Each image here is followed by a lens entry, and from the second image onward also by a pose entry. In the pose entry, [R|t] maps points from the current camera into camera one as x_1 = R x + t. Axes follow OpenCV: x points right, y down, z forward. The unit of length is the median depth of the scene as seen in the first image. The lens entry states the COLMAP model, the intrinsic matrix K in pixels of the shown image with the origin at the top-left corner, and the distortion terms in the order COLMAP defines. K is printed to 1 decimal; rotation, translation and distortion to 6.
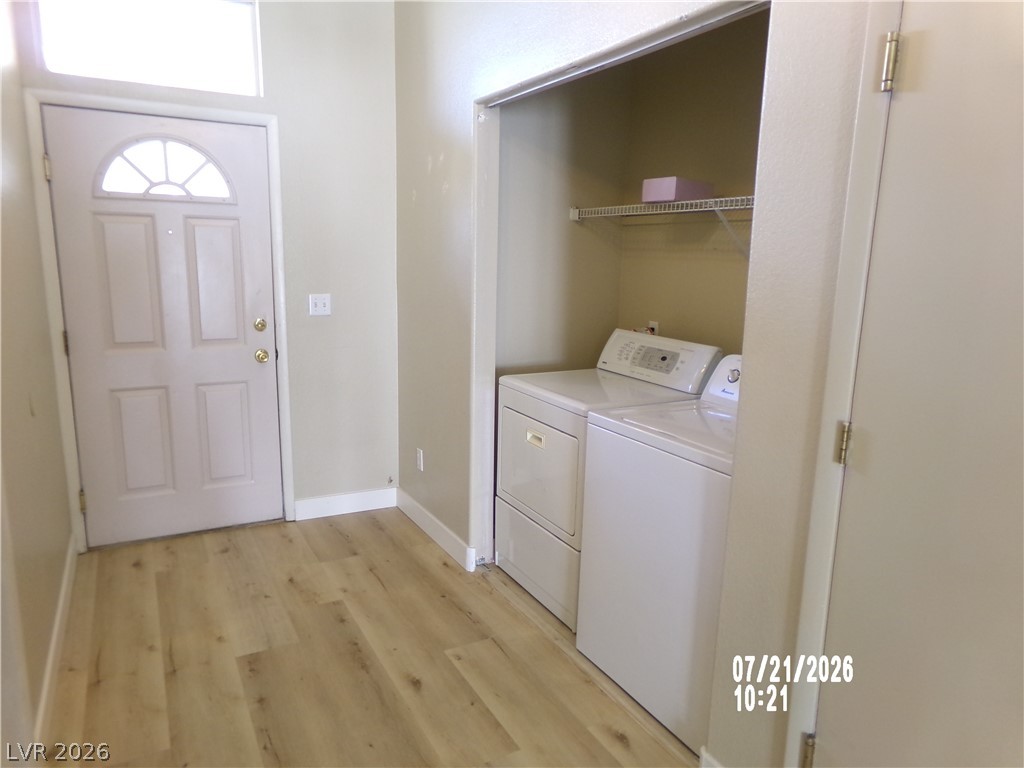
lens RADIAL K [[707.5, 0, 507.1], [0, 707.5, 388.9], [0, 0, 1]] dist [-0.083037, 0.157177]
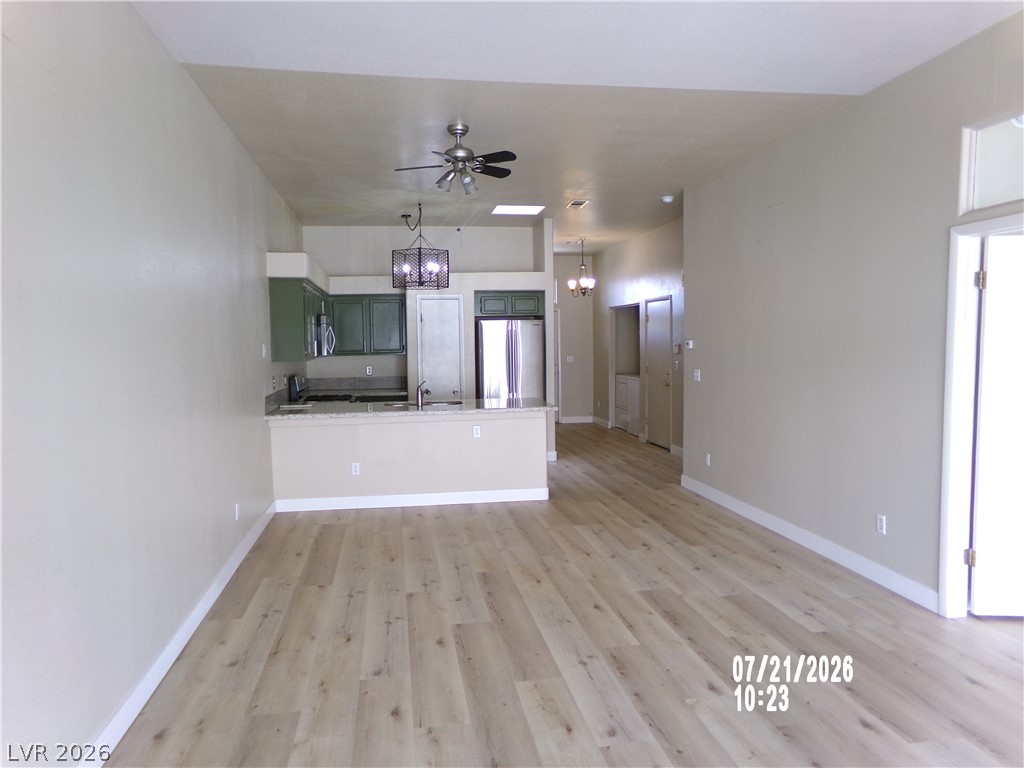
lens RADIAL K [[707.5, 0, 507.1], [0, 707.5, 388.9], [0, 0, 1]] dist [-0.083037, 0.157177]
pose [[0.948420, -0.004355, -0.316986, 0.544261], [-0.021353, 0.996757, -0.077580, 0.308036], [0.316296, 0.080347, 0.945252, -2.386133]]
